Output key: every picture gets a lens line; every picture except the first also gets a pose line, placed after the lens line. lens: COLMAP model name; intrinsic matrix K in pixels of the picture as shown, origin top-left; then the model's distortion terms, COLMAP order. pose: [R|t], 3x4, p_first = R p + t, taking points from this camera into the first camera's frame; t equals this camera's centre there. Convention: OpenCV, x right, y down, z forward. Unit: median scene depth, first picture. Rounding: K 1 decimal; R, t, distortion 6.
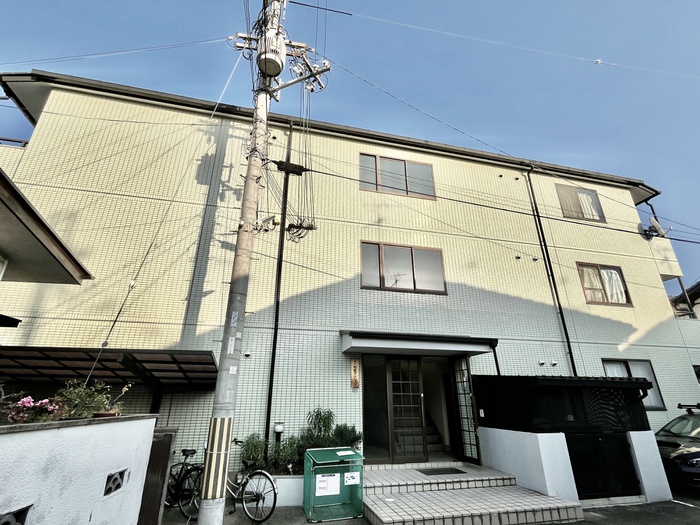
lens RADIAL K [[352.0, 0, 350.0], [0, 352.0, 262.5], [0, 0, 1]] dist [-0.003430, -0.000957]
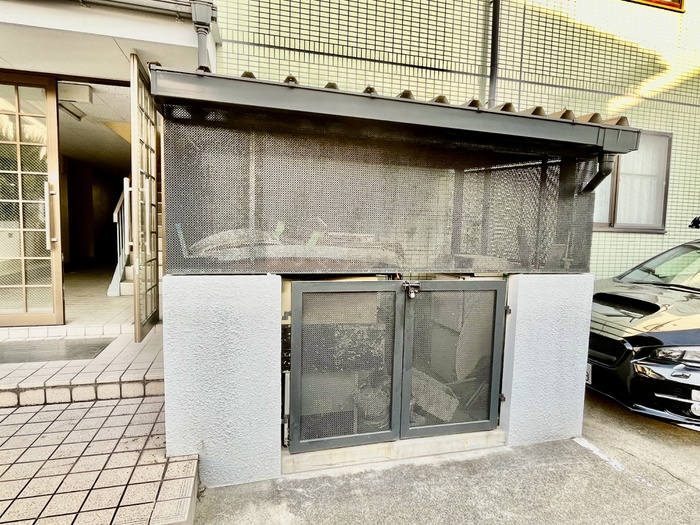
lens RADIAL K [[399.6, 0, 350.0], [0, 399.6, 262.5], [0, 0, 1]] dist [-0.002277, -0.001241]
pose [[0.999637, 0.022388, 0.014999, 0.492615], [-0.026729, 0.894527, 0.446213, 0.238698], [-0.003428, -0.446452, 0.894801, 0.520015]]
